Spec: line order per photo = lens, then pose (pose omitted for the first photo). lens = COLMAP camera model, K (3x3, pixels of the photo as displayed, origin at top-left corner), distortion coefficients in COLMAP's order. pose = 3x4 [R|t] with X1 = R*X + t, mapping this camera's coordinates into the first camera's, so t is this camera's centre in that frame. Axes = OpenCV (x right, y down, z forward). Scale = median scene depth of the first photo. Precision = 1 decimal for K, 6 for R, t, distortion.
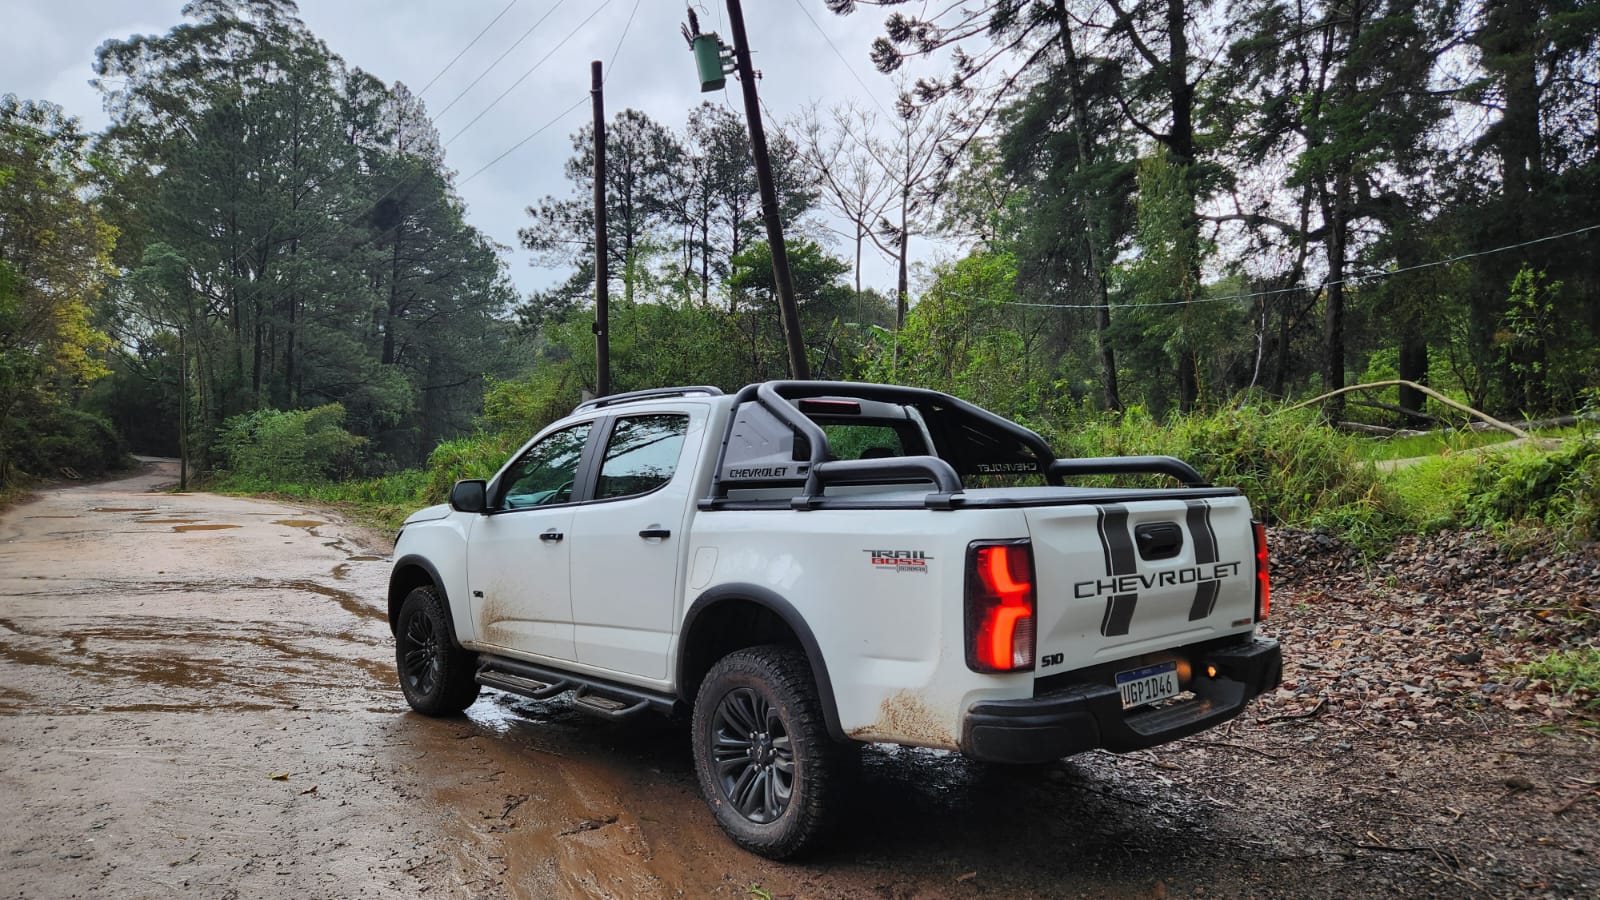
lens RADIAL K [[1060.1, 0, 801.4], [0, 1060.1, 450.8], [0, 0, 1]] dist [0.079267, -0.054835]
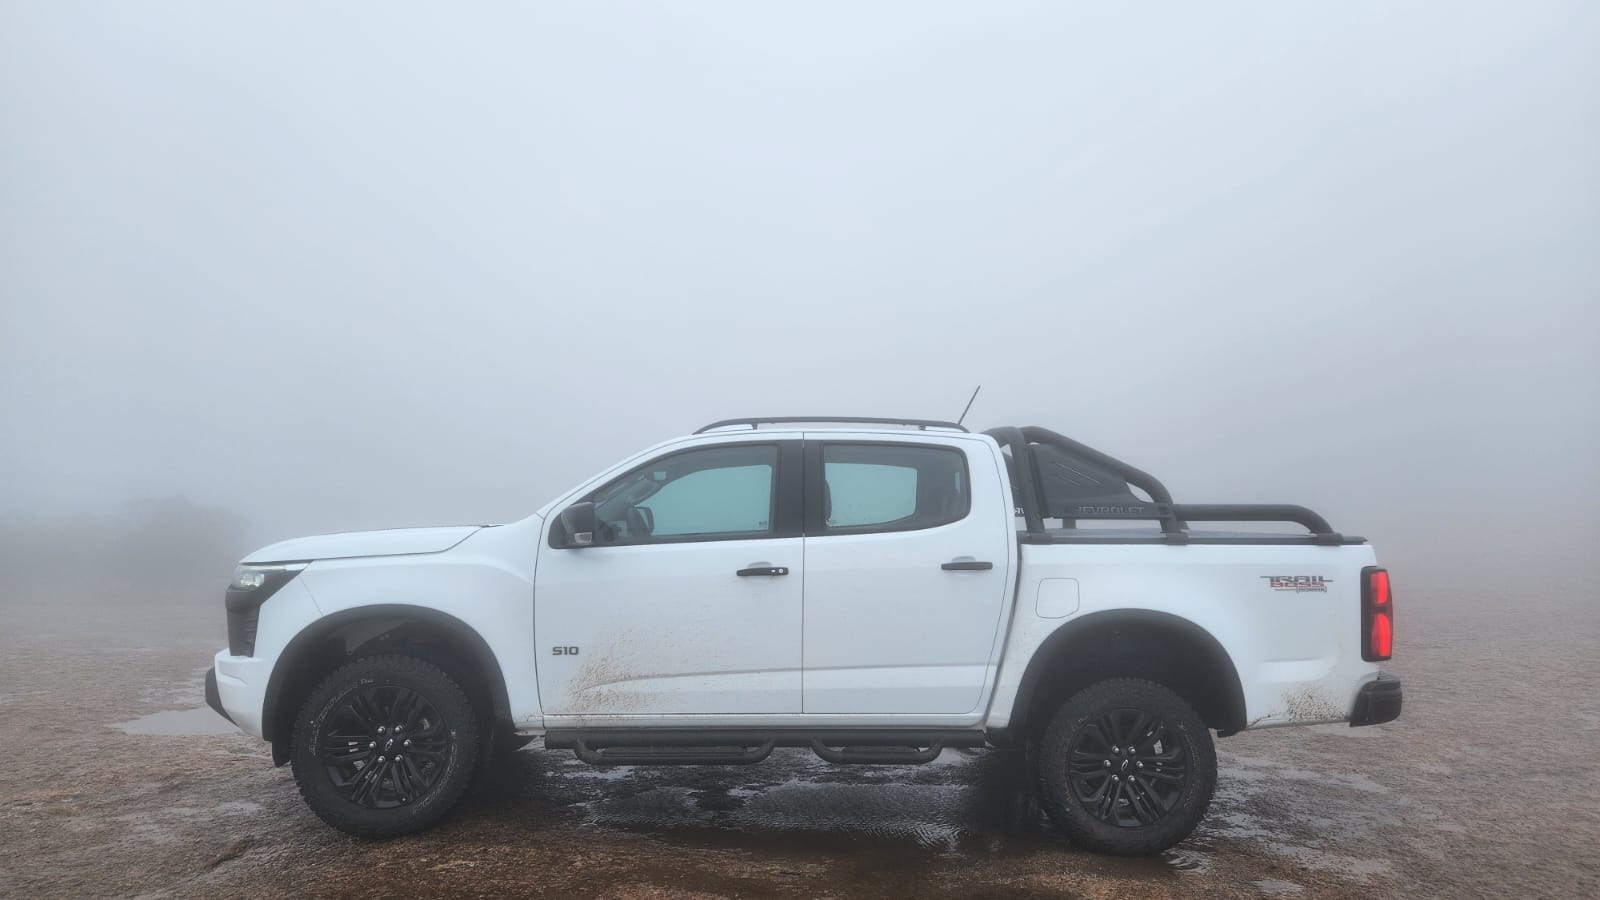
lens RADIAL K [[1060.1, 0, 801.0], [0, 1060.1, 446.9], [0, 0, 1]] dist [0.079267, -0.054835]
pose [[0.633888, 0.076525, 0.769630, -1.150913], [-0.045782, 0.997061, -0.061431, 0.038978], [-0.772069, 0.003706, 0.635528, 0.545446]]
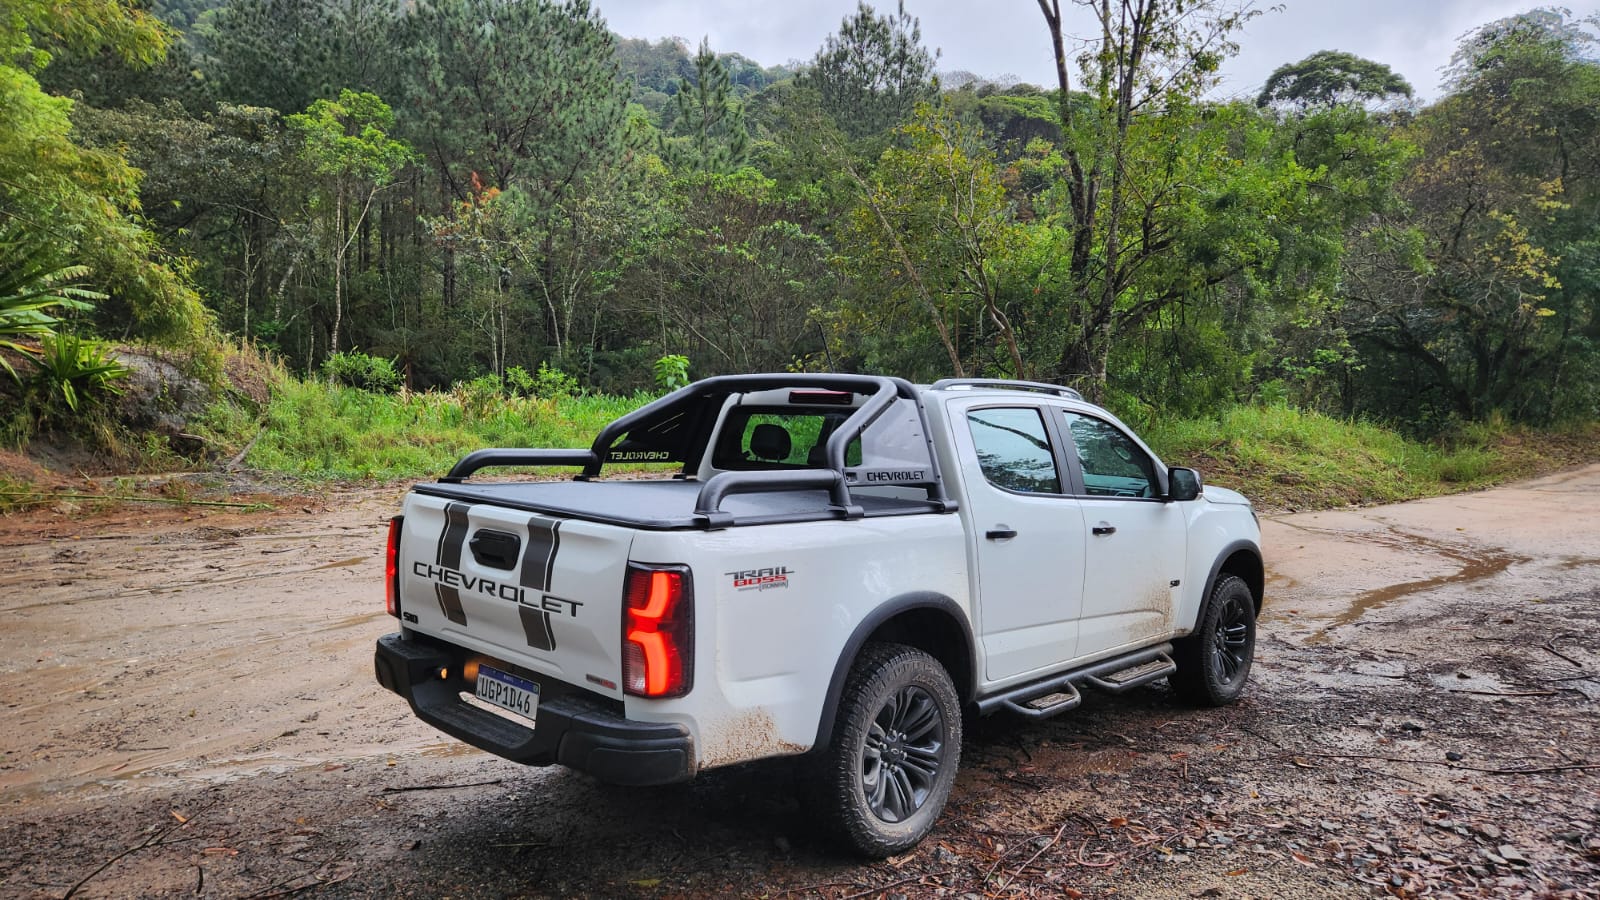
lens RADIAL K [[1060.1, 0, 799.6], [0, 1060.1, 448.9], [0, 0, 1]] dist [0.079267, -0.054835]
pose [[0.091413, 0.064366, -0.993731, 1.239443], [-0.009206, 0.997921, 0.063791, -0.069001], [0.995770, 0.003317, 0.091816, 1.101736]]
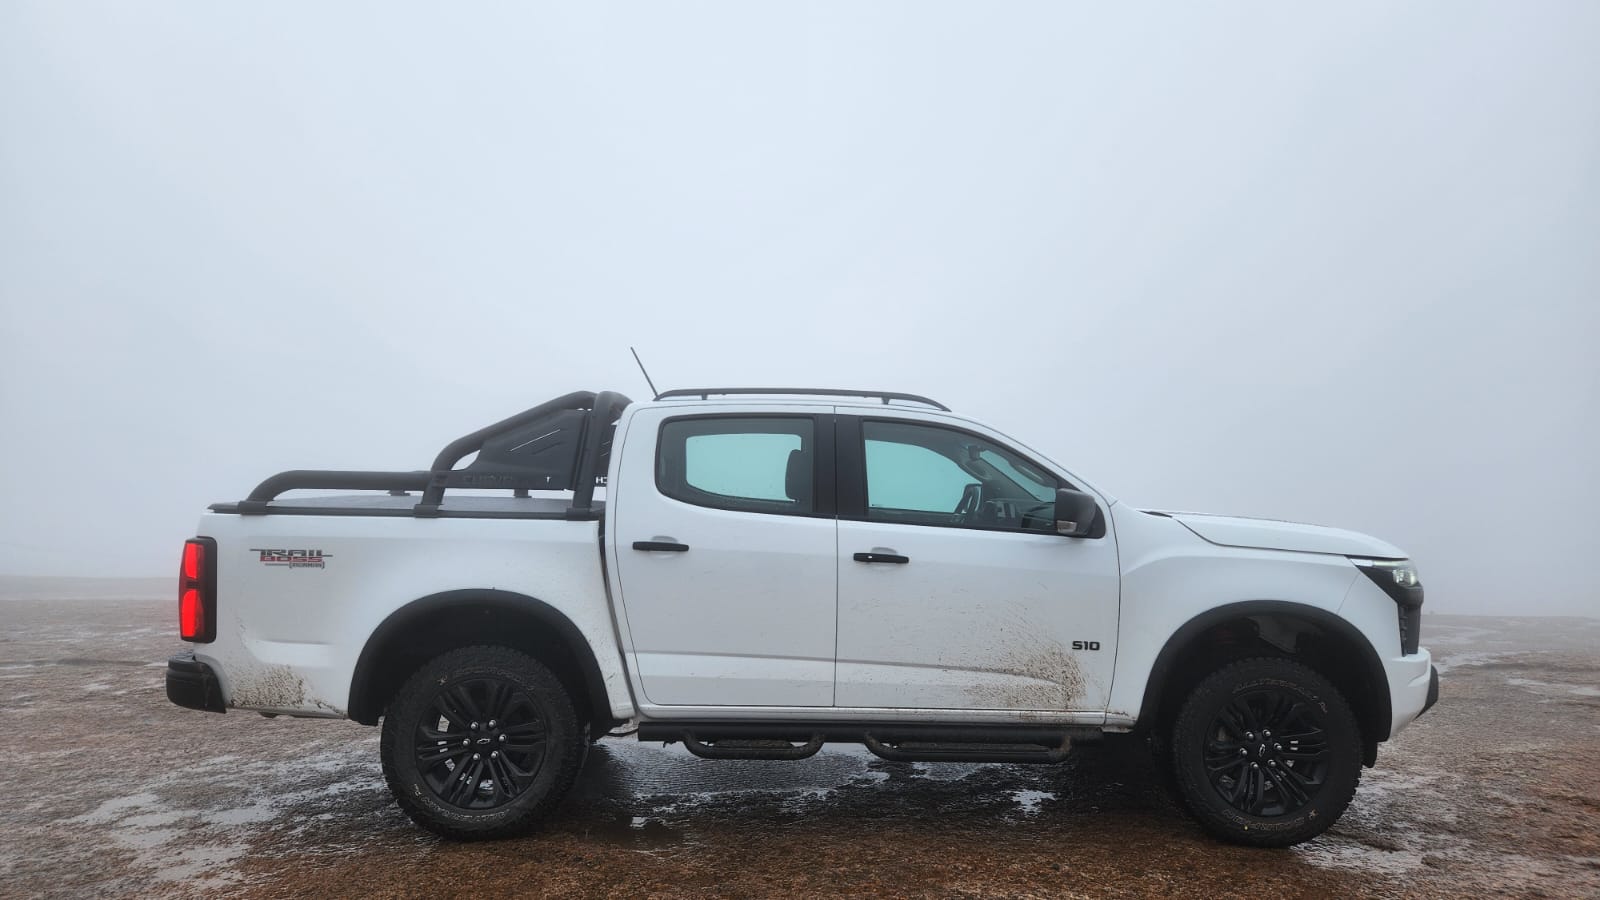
lens RADIAL K [[1060.1, 0, 802.8], [0, 1060.1, 449.3], [0, 0, 1]] dist [0.079267, -0.054835]
pose [[-0.638909, -0.001283, -0.769281, 0.879823], [0.020369, 0.999620, -0.018584, 0.014637], [0.769012, -0.027543, -0.638640, 2.192029]]
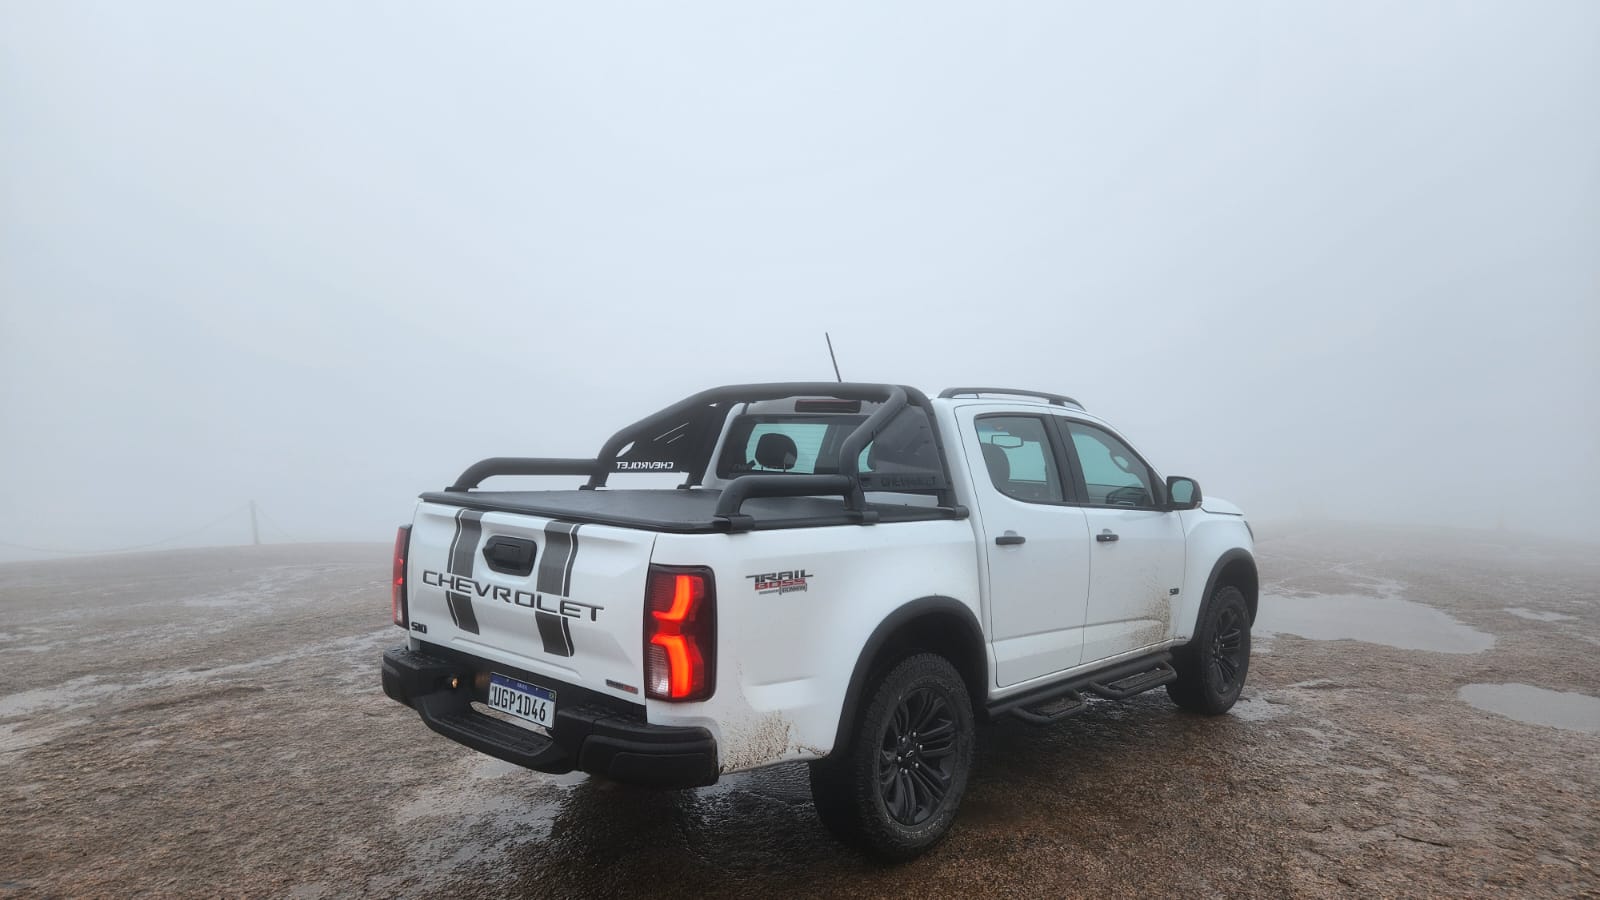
lens RADIAL K [[1060.1, 0, 806.2], [0, 1060.1, 451.0], [0, 0, 1]] dist [0.079267, -0.054835]
pose [[0.119577, 0.045362, -0.991788, 1.237846], [-0.006673, 0.998970, 0.044886, -0.053587], [0.992803, 0.001251, 0.119757, 1.067524]]
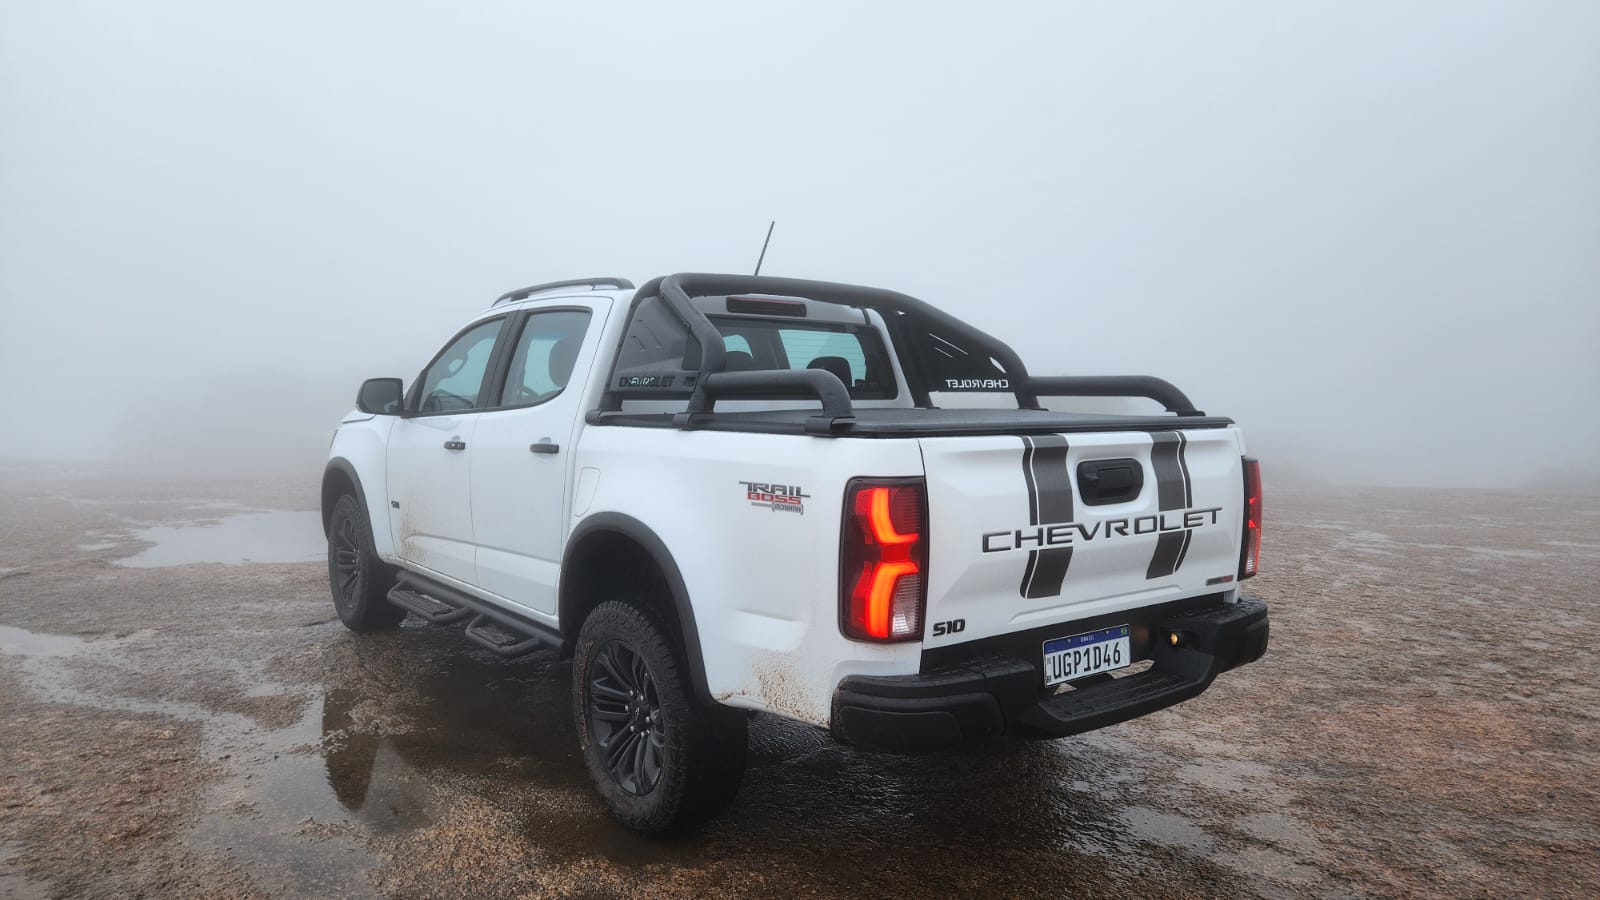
lens RADIAL K [[1060.1, 0, 810.7], [0, 1060.1, 452.4], [0, 0, 1]] dist [0.079267, -0.054835]
pose [[0.997837, 0.034249, -0.056109, 0.141700], [-0.029072, 0.995461, 0.090616, -0.003892], [0.058958, -0.088789, 0.994304, 0.173174]]
